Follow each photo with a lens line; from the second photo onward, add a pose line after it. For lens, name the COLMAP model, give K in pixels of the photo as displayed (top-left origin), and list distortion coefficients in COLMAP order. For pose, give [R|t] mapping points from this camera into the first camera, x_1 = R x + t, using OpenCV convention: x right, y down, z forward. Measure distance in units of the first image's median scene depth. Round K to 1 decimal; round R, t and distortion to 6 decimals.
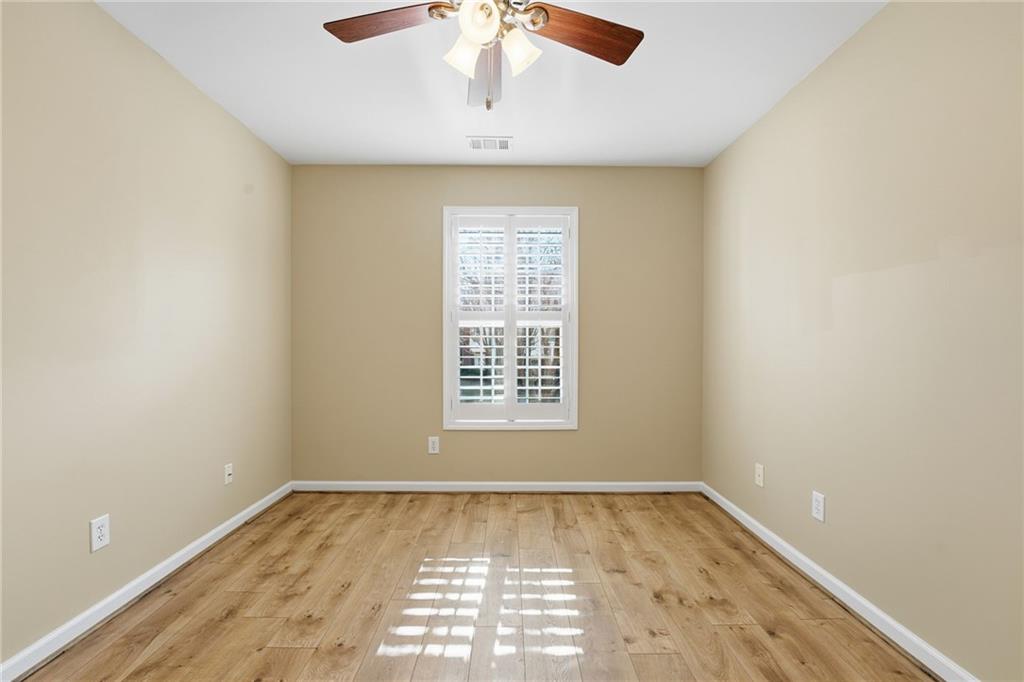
lens RADIAL K [[439.9, 0, 513.8], [0, 439.9, 348.3], [0, 0, 1]] dist [-0.019962, 0.000224]
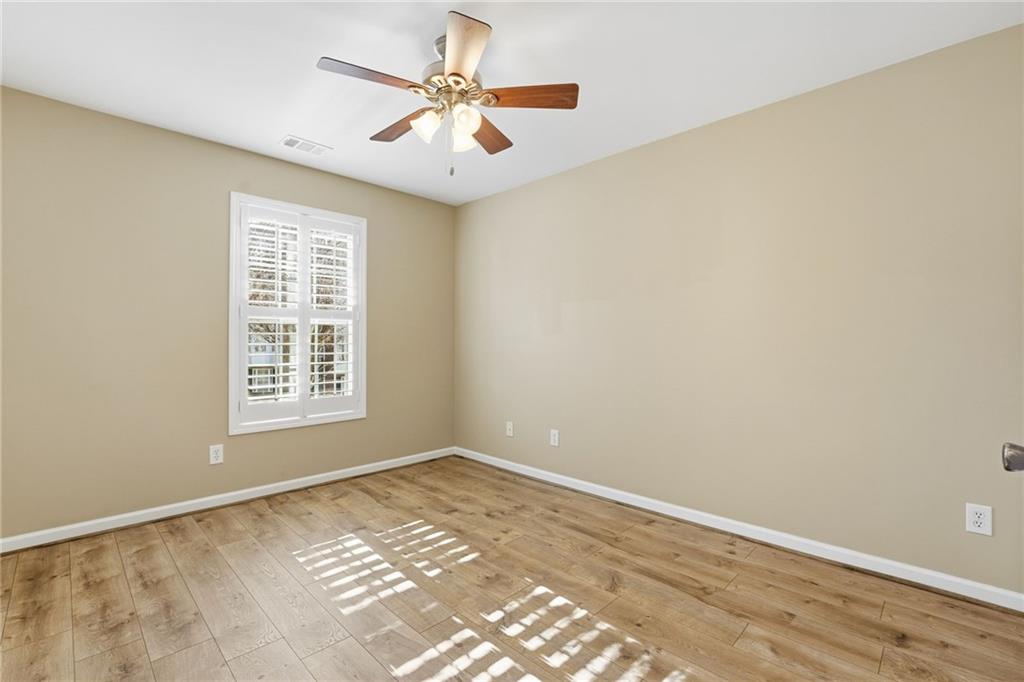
lens RADIAL K [[439.9, 0, 513.8], [0, 439.9, 348.3], [0, 0, 1]] dist [-0.019962, 0.000224]
pose [[0.713567, -0.015626, 0.700412, -0.449244], [0.008195, 0.999869, 0.013957, -0.004162], [-0.700539, -0.004219, 0.713602, -0.069089]]
